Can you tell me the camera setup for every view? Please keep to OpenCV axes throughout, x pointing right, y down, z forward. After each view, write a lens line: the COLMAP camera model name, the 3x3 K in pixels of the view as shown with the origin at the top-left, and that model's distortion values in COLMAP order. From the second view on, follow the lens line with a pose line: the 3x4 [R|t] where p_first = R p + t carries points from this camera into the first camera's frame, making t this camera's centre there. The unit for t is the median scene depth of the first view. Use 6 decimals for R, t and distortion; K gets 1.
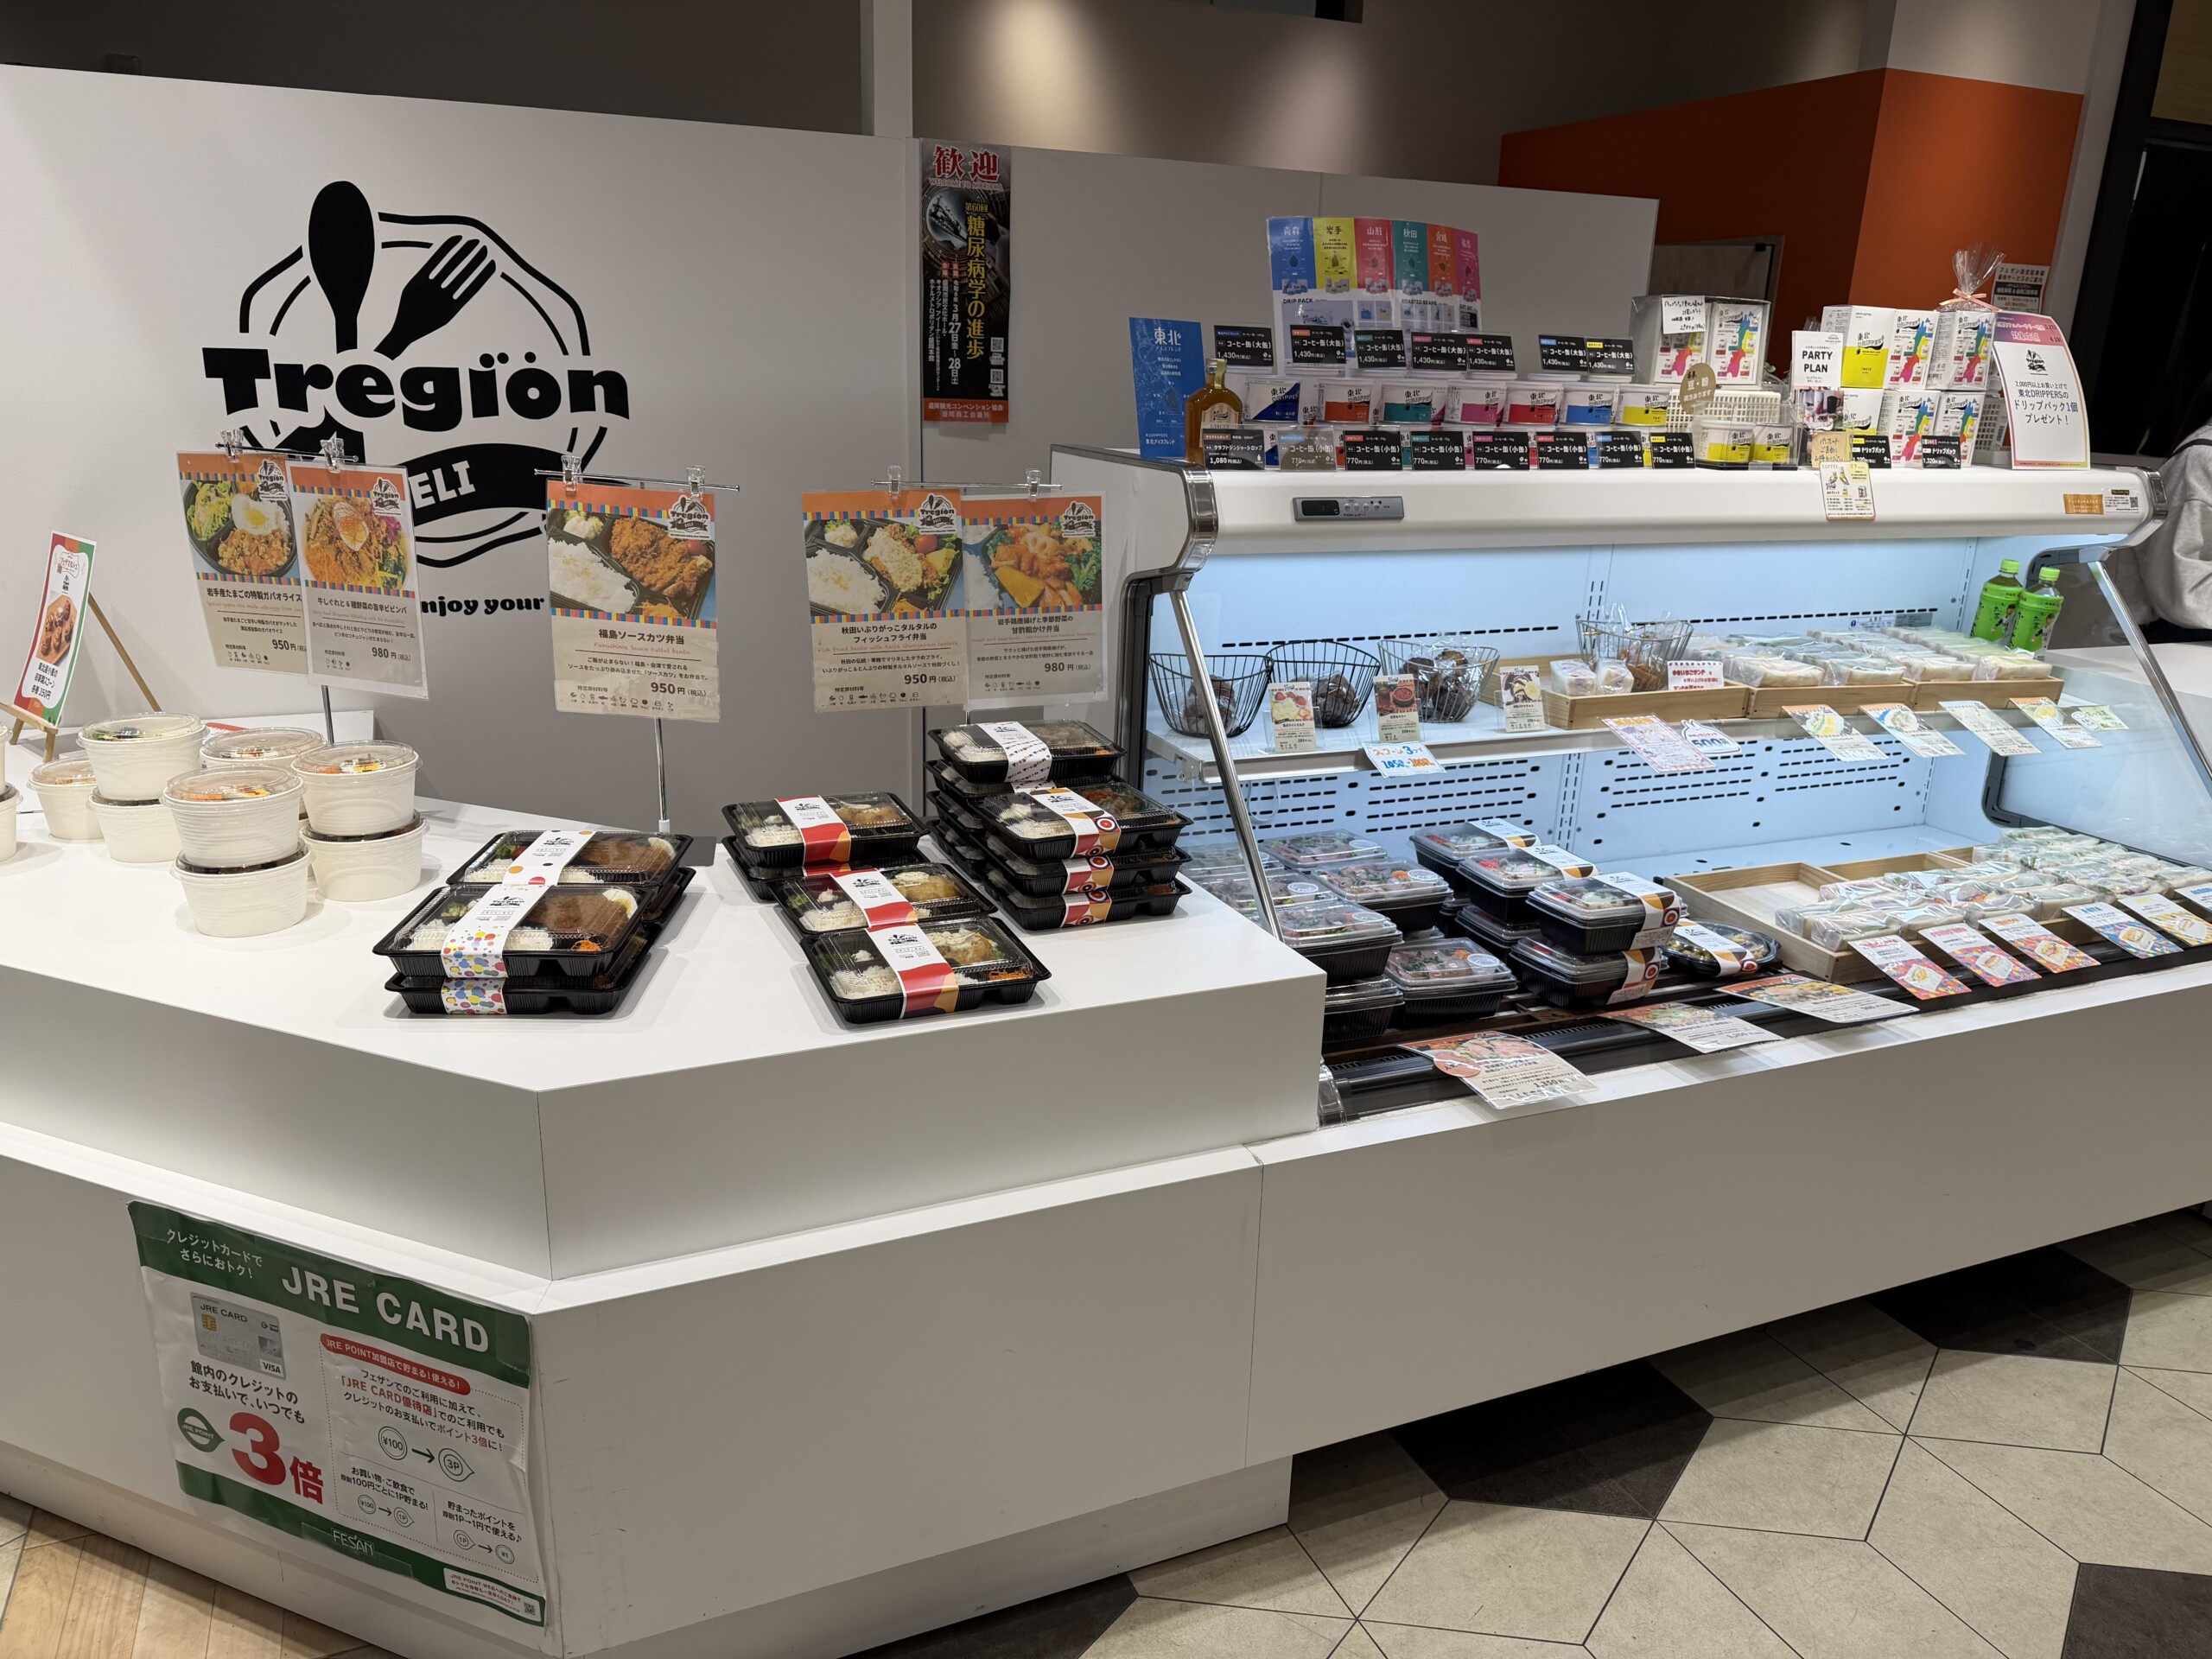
lens RADIAL K [[1543.4, 0, 1106.0], [0, 1543.4, 829.5], [0, 0, 1]] dist [0.119335, -0.187900]
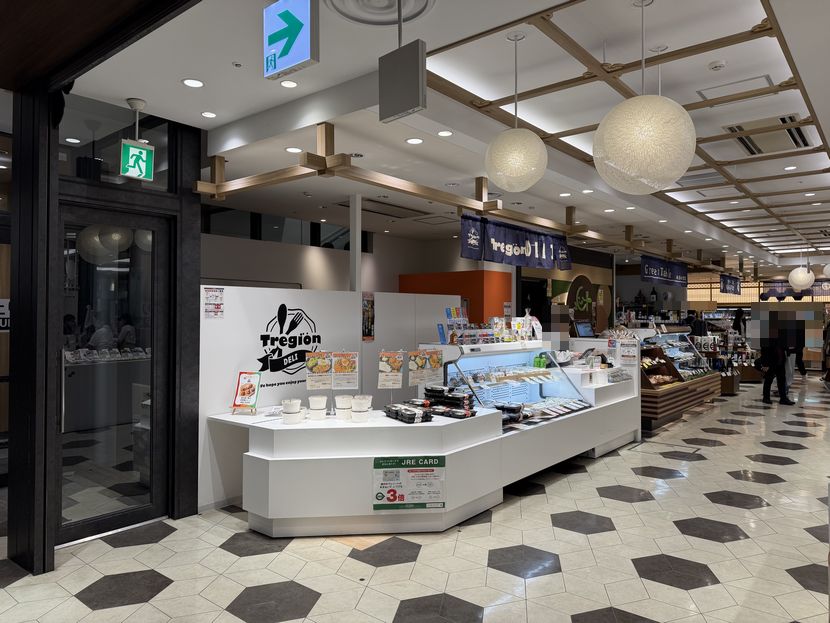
lens RADIAL K [[579.1, 0, 415.0], [0, 579.1, 311.5], [0, 0, 1]] dist [0.119335, -0.187900]
pose [[0.886256, -0.026669, 0.462427, -0.990934], [0.158851, 0.955297, -0.249348, 0.177876], [-0.435106, 0.294443, 0.850874, -0.867161]]
